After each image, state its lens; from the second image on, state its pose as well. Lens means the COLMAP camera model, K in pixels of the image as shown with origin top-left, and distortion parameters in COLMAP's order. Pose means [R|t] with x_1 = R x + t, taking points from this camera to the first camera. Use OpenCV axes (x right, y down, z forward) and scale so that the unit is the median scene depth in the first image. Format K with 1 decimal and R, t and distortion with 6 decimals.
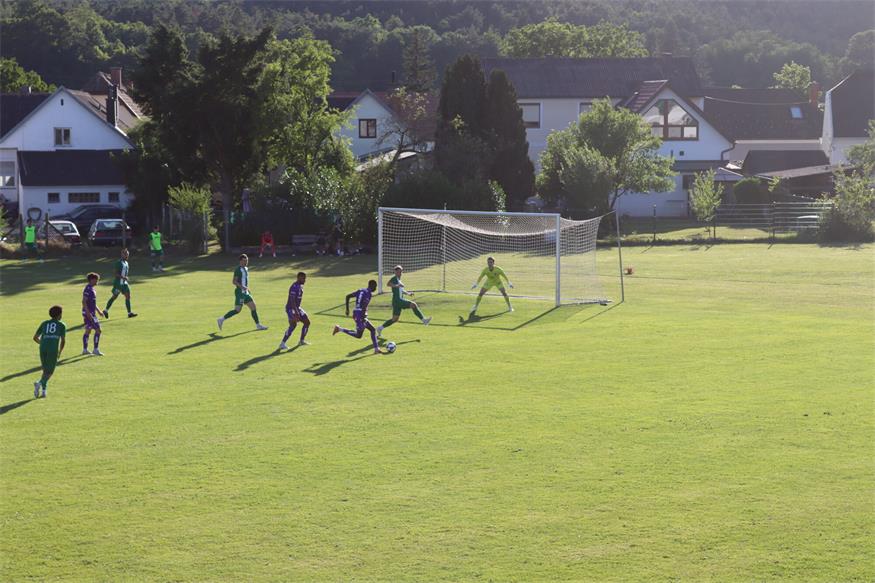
lens RADIAL K [[2104.0, 0, 437.5], [0, 2104.0, 291.5], [0, 0, 1]] dist [0.056939, 0.843040]
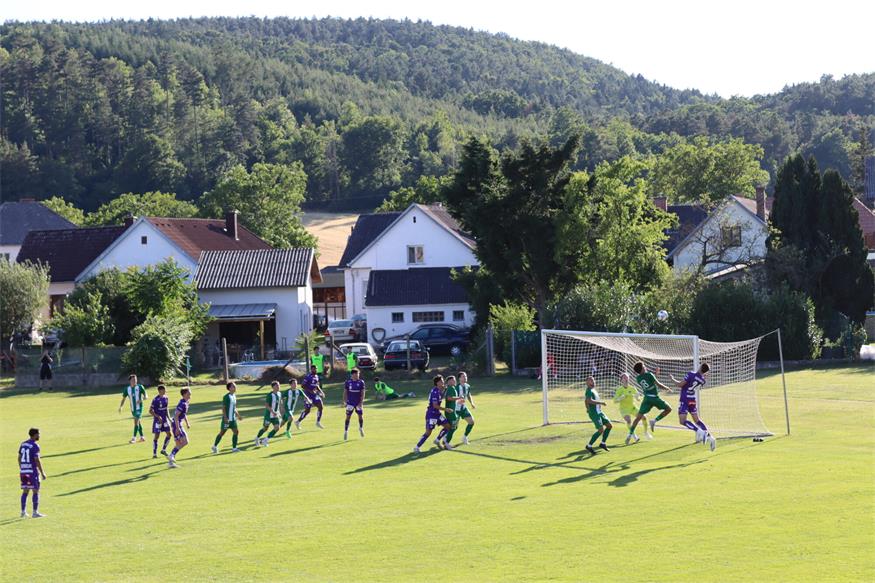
lens RADIAL K [[2104.0, 0, 437.5], [0, 2104.0, 291.5], [0, 0, 1]] dist [0.056939, 0.843040]
pose [[0.962900, -0.021055, -0.269035, 0.106448], [0.007268, 0.998613, -0.052140, -0.005879], [0.269760, 0.048250, 0.961718, 0.072245]]
